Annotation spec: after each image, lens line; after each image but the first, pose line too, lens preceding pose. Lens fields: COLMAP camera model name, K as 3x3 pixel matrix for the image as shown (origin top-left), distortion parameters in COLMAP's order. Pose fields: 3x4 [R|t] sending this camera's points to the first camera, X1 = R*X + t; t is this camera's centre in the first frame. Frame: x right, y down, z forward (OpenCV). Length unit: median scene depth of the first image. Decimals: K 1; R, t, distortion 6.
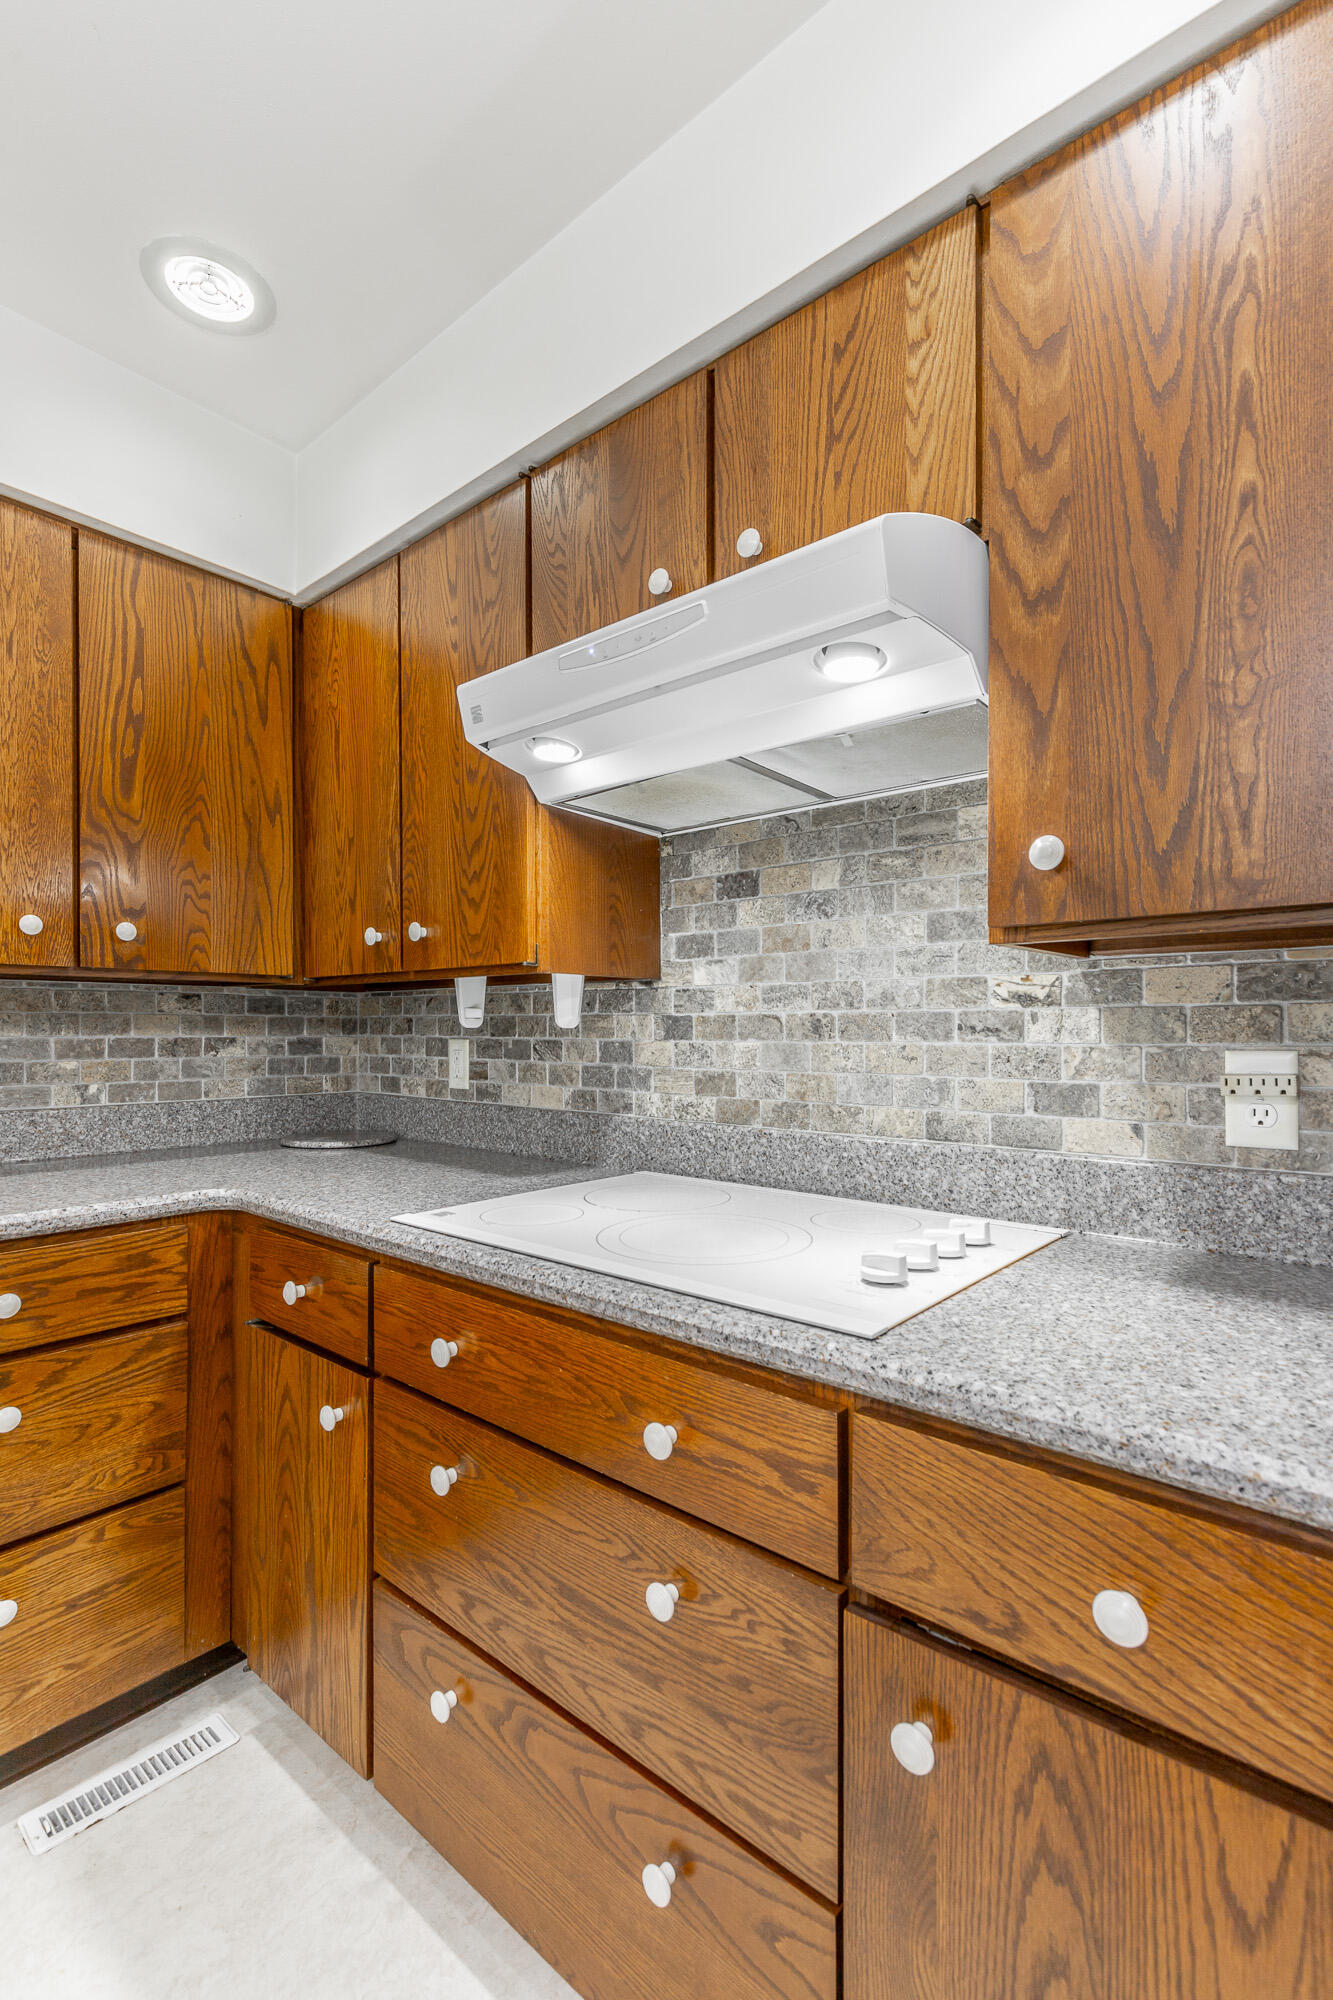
lens RADIAL K [[912.8, 0, 668.9], [0, 912.8, 1042.8], [0, 0, 1]] dist [0.005658, 0.000644]
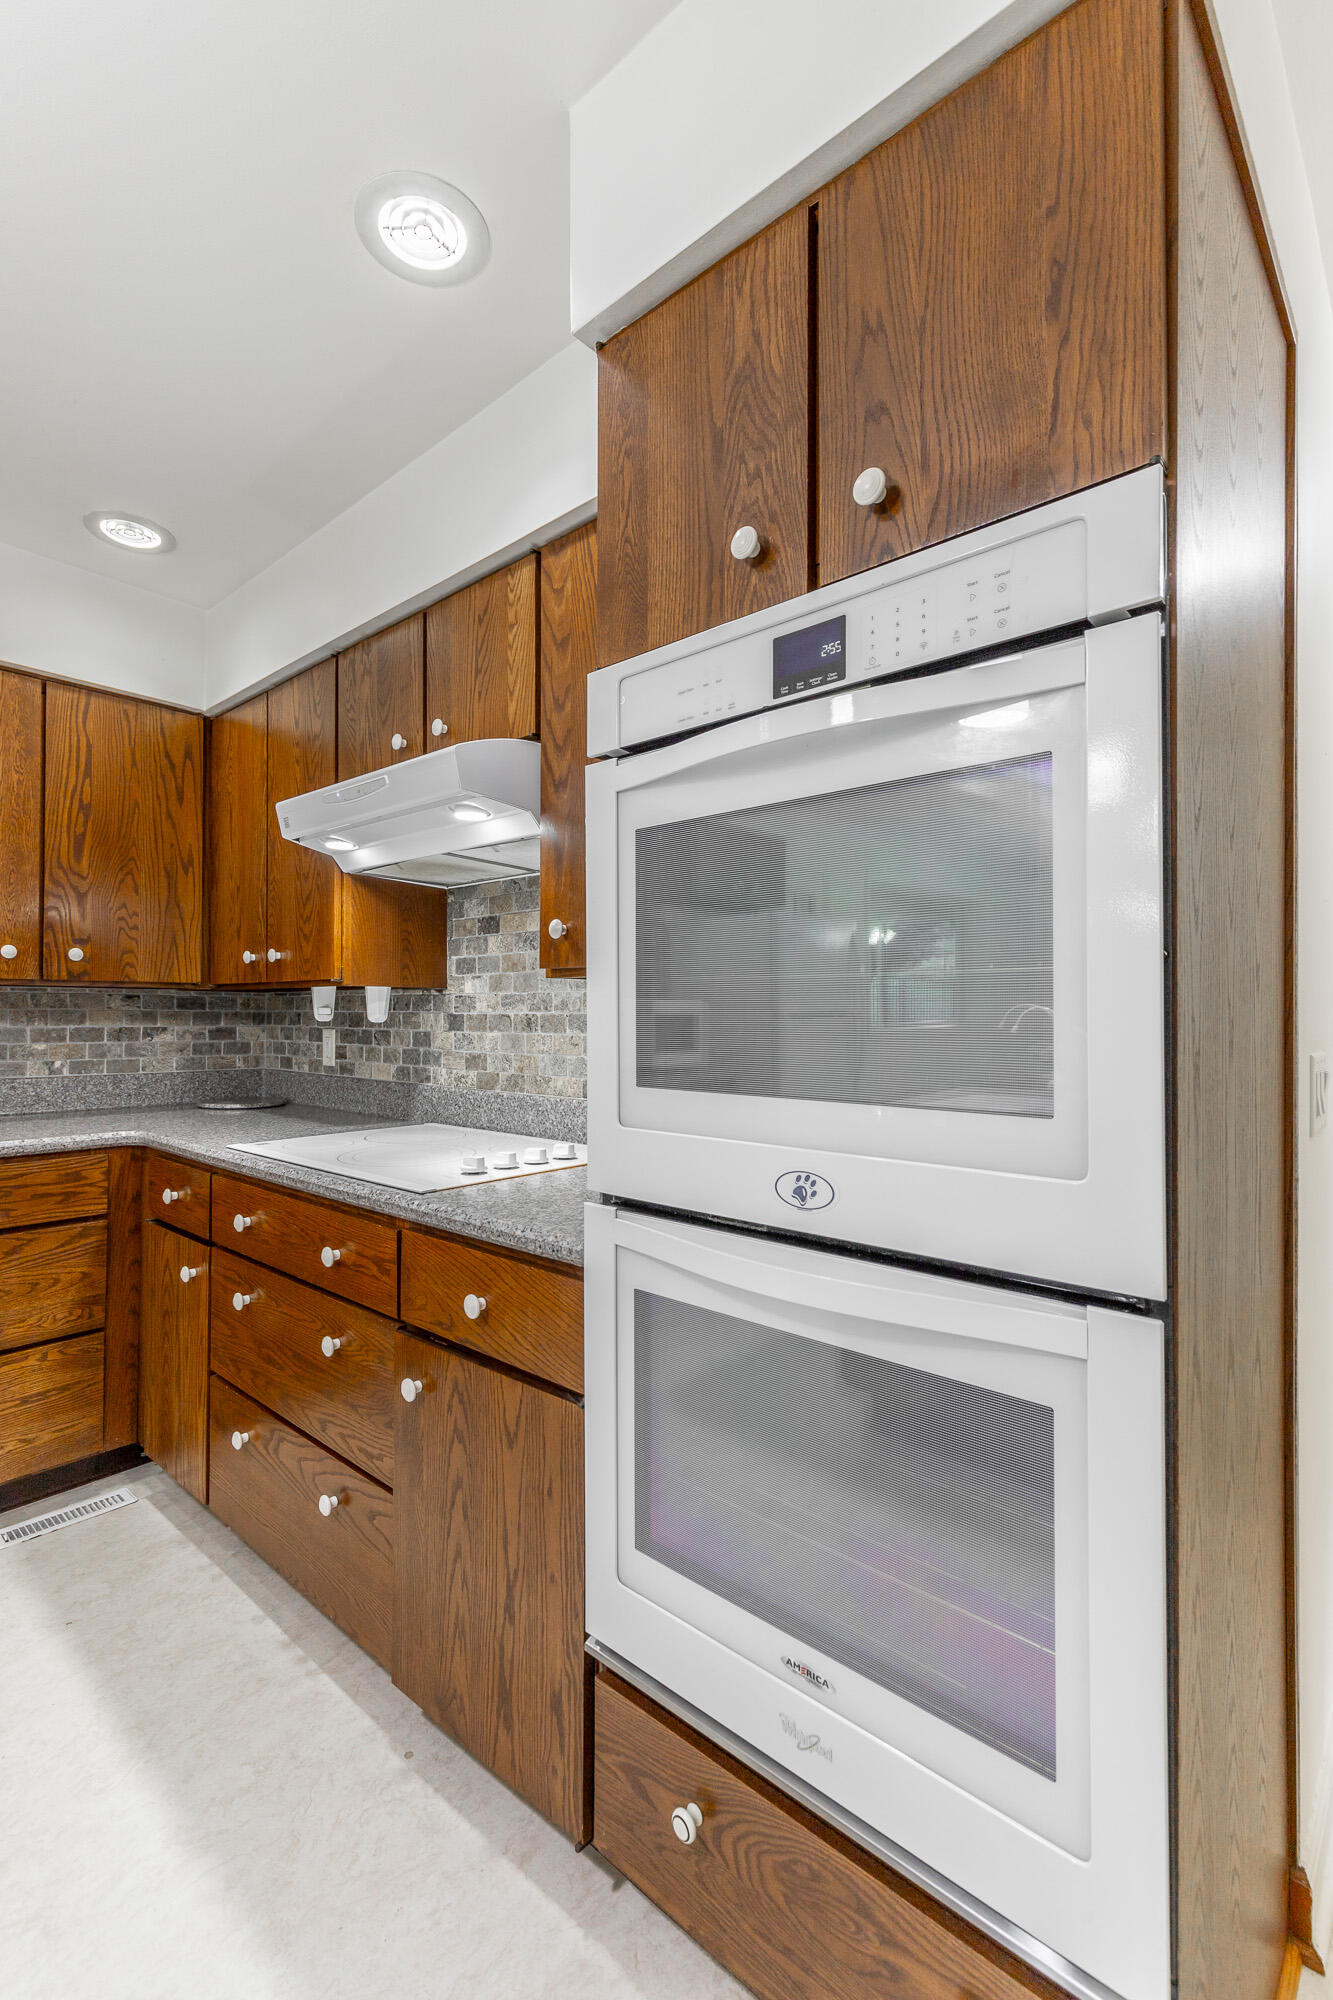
lens RADIAL K [[910.1, 0, 662.0], [0, 910.1, 1014.5], [0, 0, 1]] dist [0.005339, -0.000344]
pose [[0.999767, 0.003543, -0.021282, 0.385755], [-0.003856, 0.999885, -0.014694, -0.009925], [0.021228, 0.014773, 0.999666, -0.444738]]
